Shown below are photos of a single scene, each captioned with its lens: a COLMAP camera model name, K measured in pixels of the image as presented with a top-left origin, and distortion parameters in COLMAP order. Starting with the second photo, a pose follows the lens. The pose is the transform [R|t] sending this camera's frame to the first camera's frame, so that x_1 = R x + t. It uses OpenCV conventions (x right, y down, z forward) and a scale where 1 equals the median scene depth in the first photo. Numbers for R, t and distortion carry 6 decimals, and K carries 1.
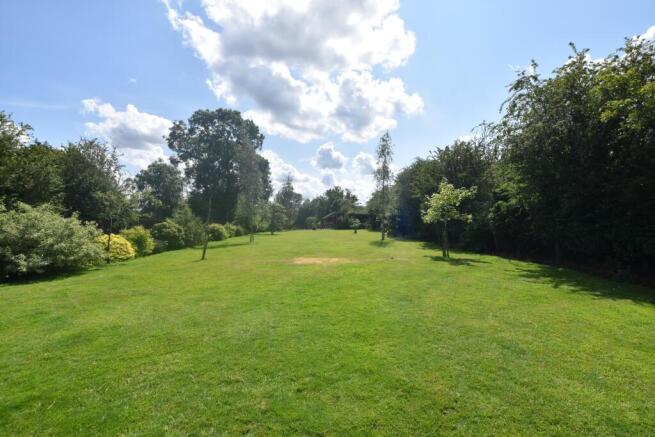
lens RADIAL K [[283.0, 0, 327.5], [0, 283.0, 218.5], [0, 0, 1]] dist [-0.028799, 0.000450]
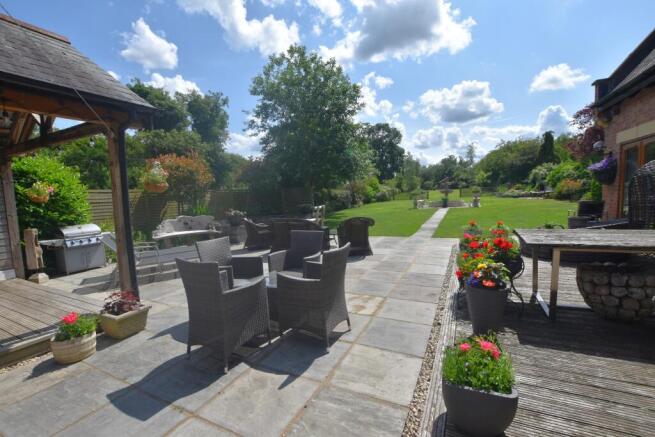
lens RADIAL K [[283.0, 0, 327.5], [0, 283.0, 218.5], [0, 0, 1]] dist [-0.028799, 0.000450]
pose [[0.926415, -0.009911, -0.376374, -0.006083], [0.055048, 0.992477, 0.109360, -0.004164], [0.372458, -0.122031, 0.919991, -0.350072]]
